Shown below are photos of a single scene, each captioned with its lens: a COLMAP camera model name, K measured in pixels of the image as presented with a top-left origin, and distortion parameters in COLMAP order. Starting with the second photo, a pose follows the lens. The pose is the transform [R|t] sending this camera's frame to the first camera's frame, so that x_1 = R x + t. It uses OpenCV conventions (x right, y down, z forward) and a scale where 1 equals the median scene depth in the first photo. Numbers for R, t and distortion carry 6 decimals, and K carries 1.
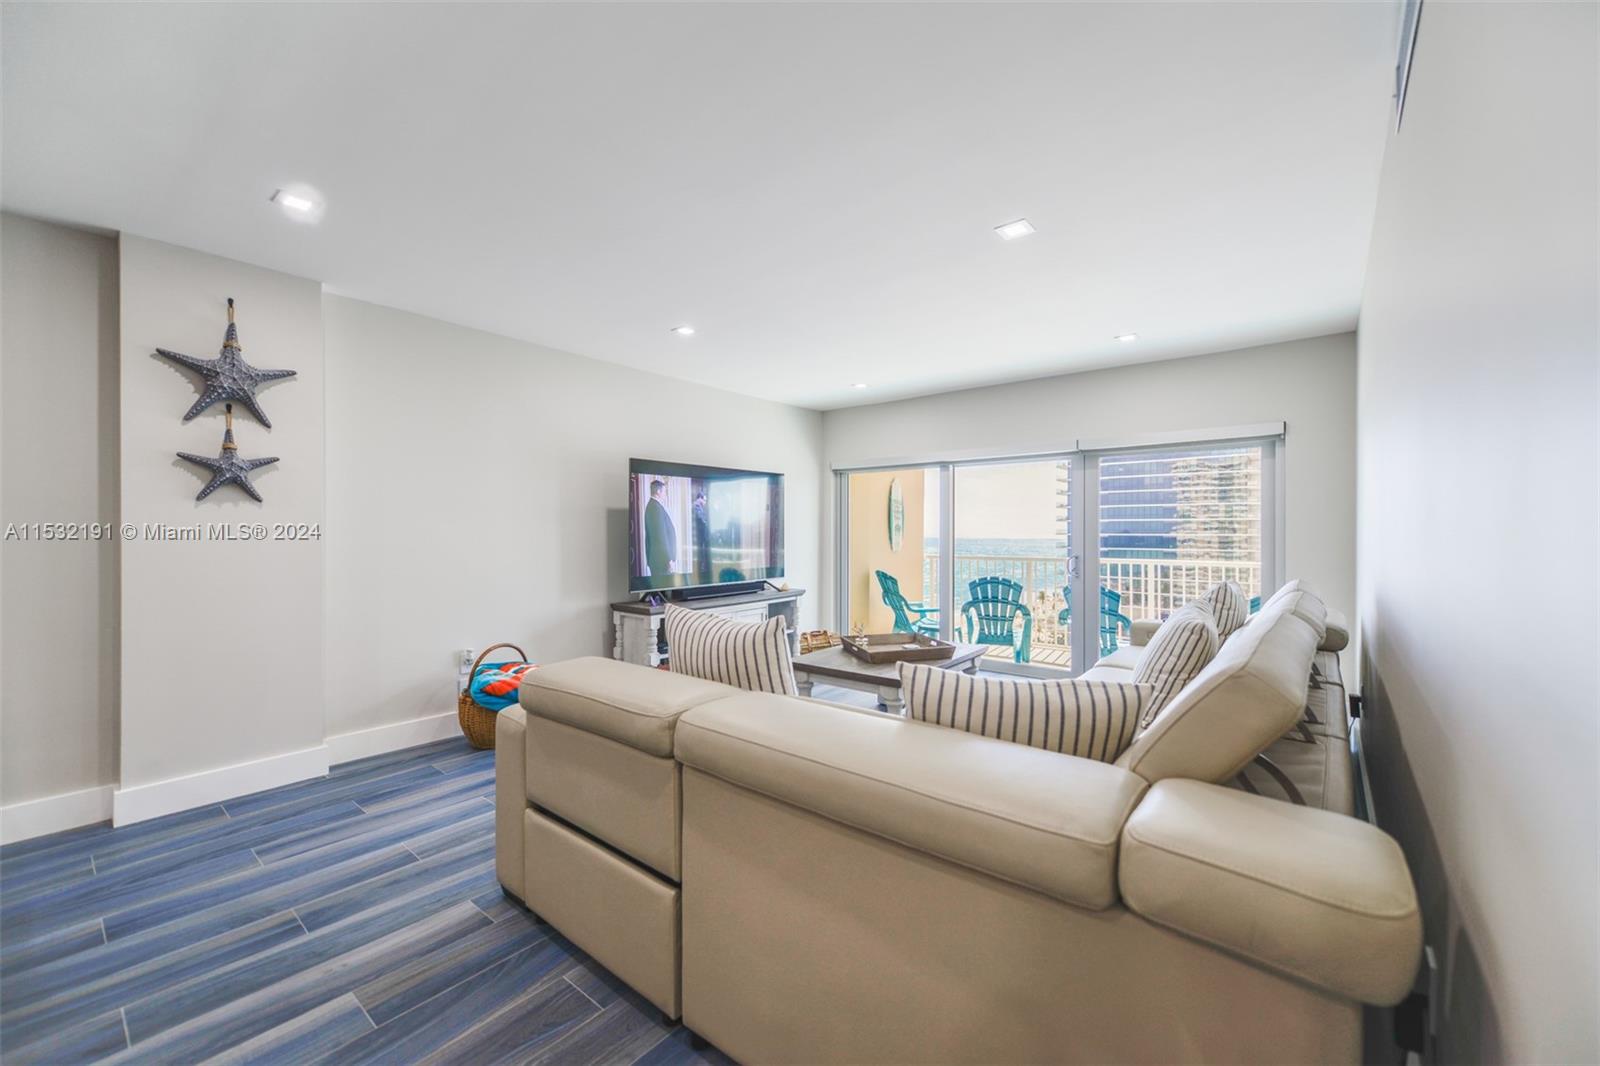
lens RADIAL K [[631.6, 0, 799.1], [0, 631.6, 535.1], [0, 0, 1]] dist [0.006534, -0.003073]
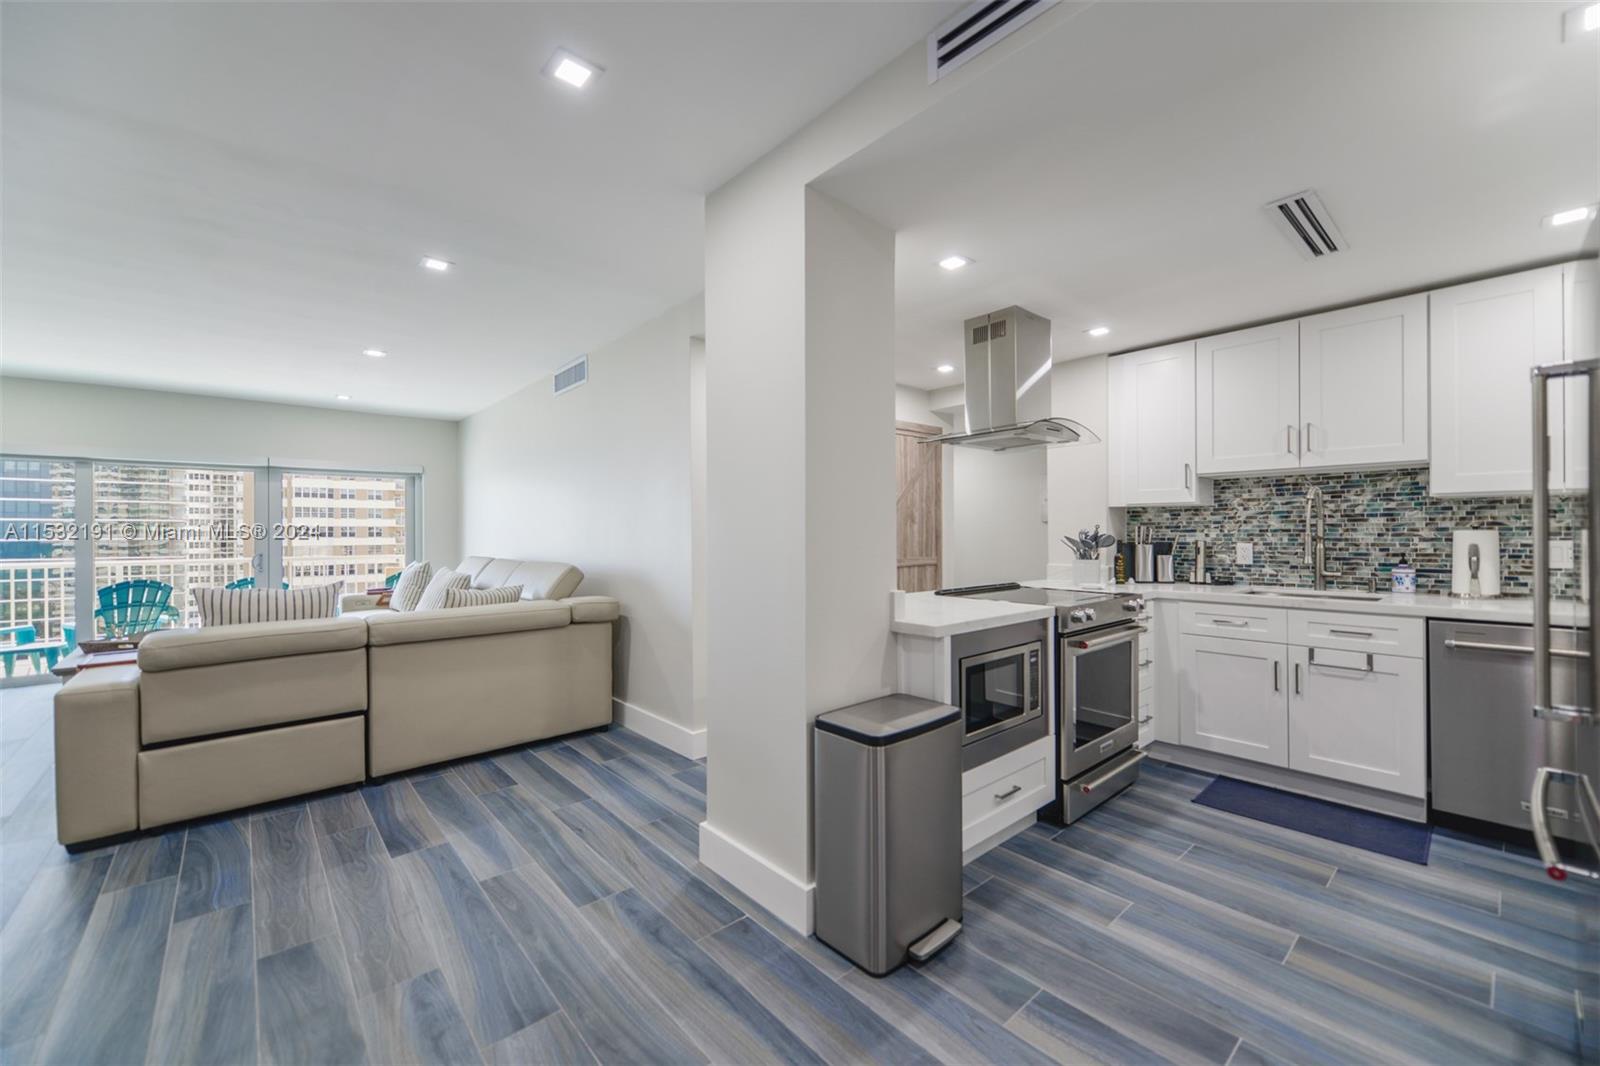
lens RADIAL K [[631.6, 0, 802.5], [0, 631.6, 530.3], [0, 0, 1]] dist [0.006534, -0.003073]
pose [[0.156837, -0.000252, 0.987624, -1.039998], [0.011571, 0.999932, -0.001582, 0.003688], [-0.987557, 0.011676, 0.156829, -0.354938]]
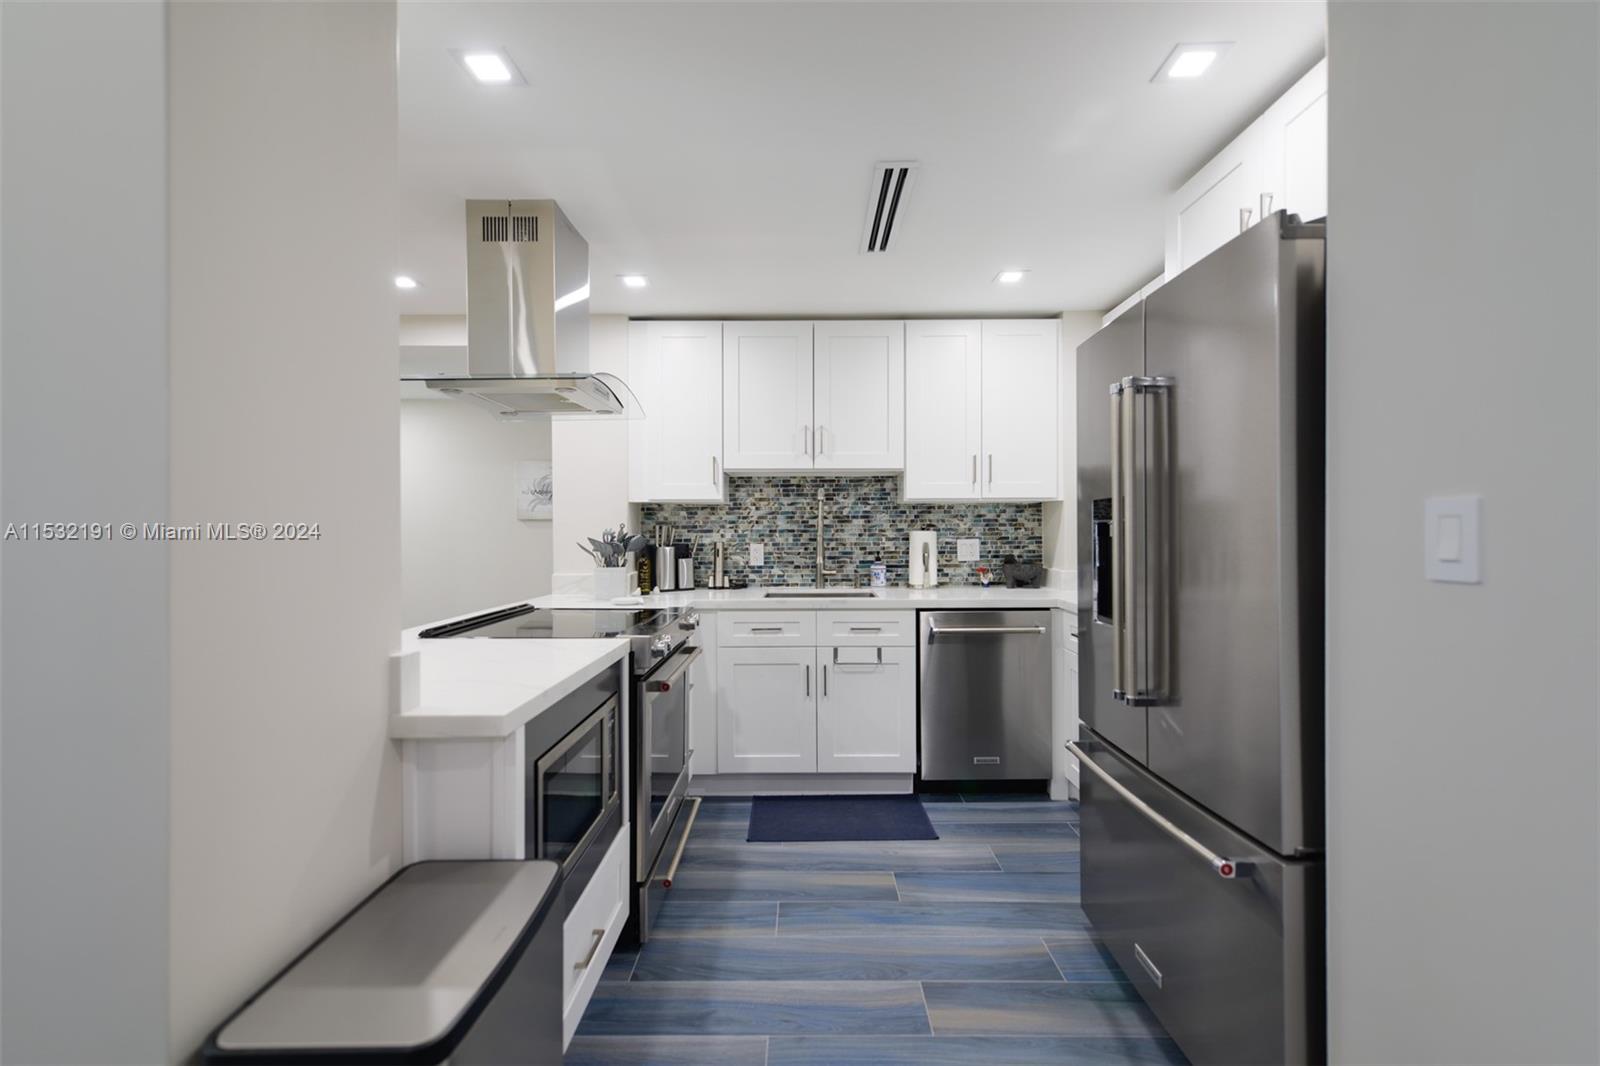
lens RADIAL K [[672.2, 0, 805.2], [0, 672.2, 530.1], [0, 0, 1]] dist [0.011552, -0.000195]
pose [[-0.635568, -0.000537, 0.772045, -0.719523], [0.006348, 0.999962, 0.005921, 0.003781], [-0.772019, 0.008665, -0.635540, -0.274779]]
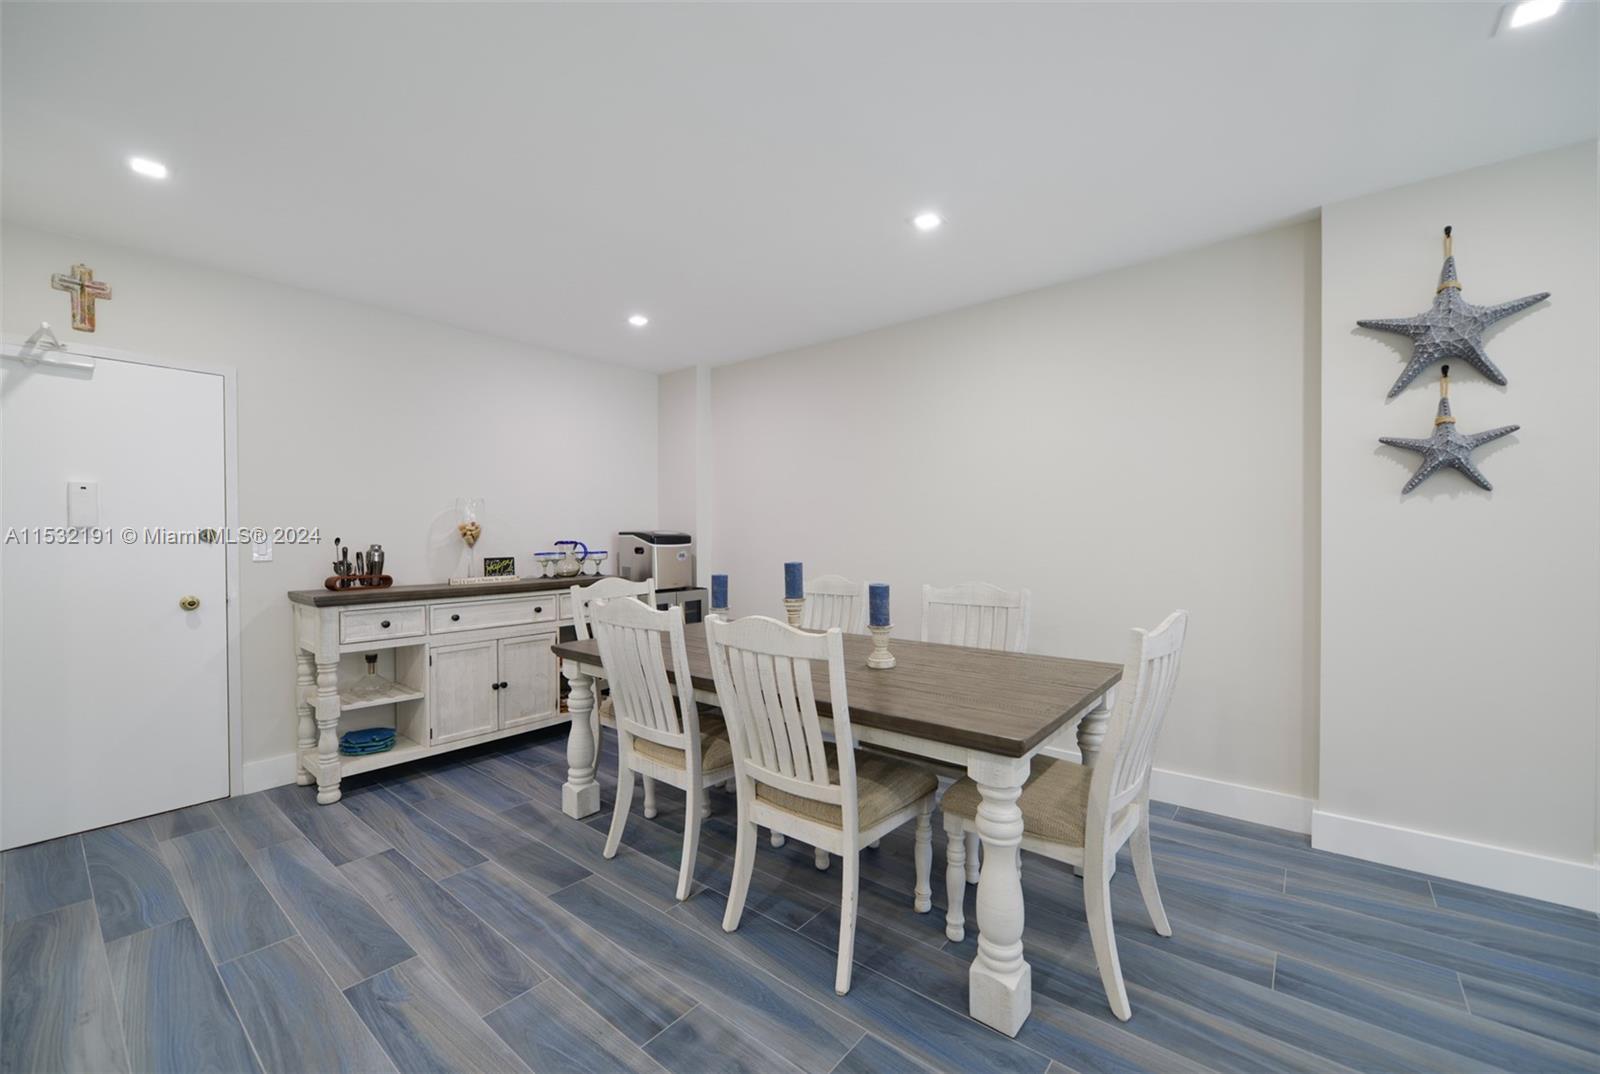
lens RADIAL K [[631.6, 0, 811.9], [0, 631.6, 540.3], [0, 0, 1]] dist [0.006534, -0.003073]
pose [[0.010783, 0.007680, -0.999912, -0.136956], [-0.001668, 0.999969, 0.007663, 0.000444], [0.999940, 0.001586, 0.010795, 0.223069]]
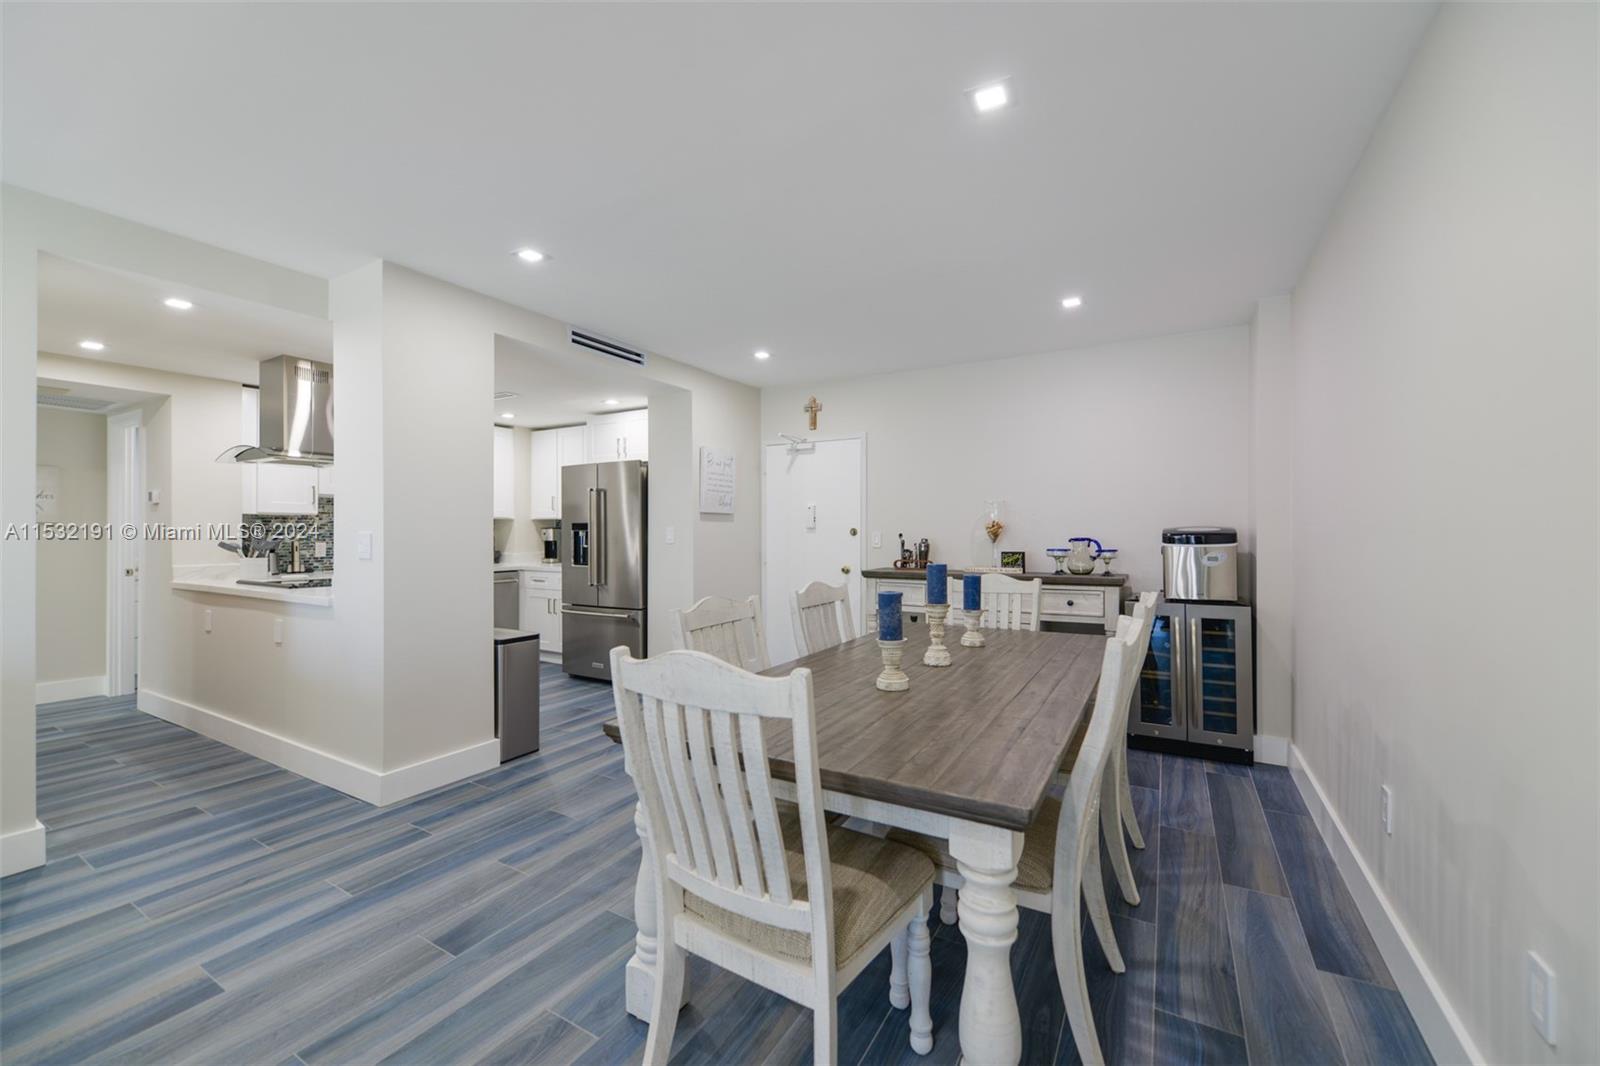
lens RADIAL K [[631.6, 0, 797.8], [0, 631.6, 529.3], [0, 0, 1]] dist [0.006534, -0.003073]
pose [[-0.987432, -0.002260, -0.158031, -0.733893], [-0.002451, 0.999996, 0.001017, -0.005701], [0.158028, 0.001392, -0.987434, 0.993570]]
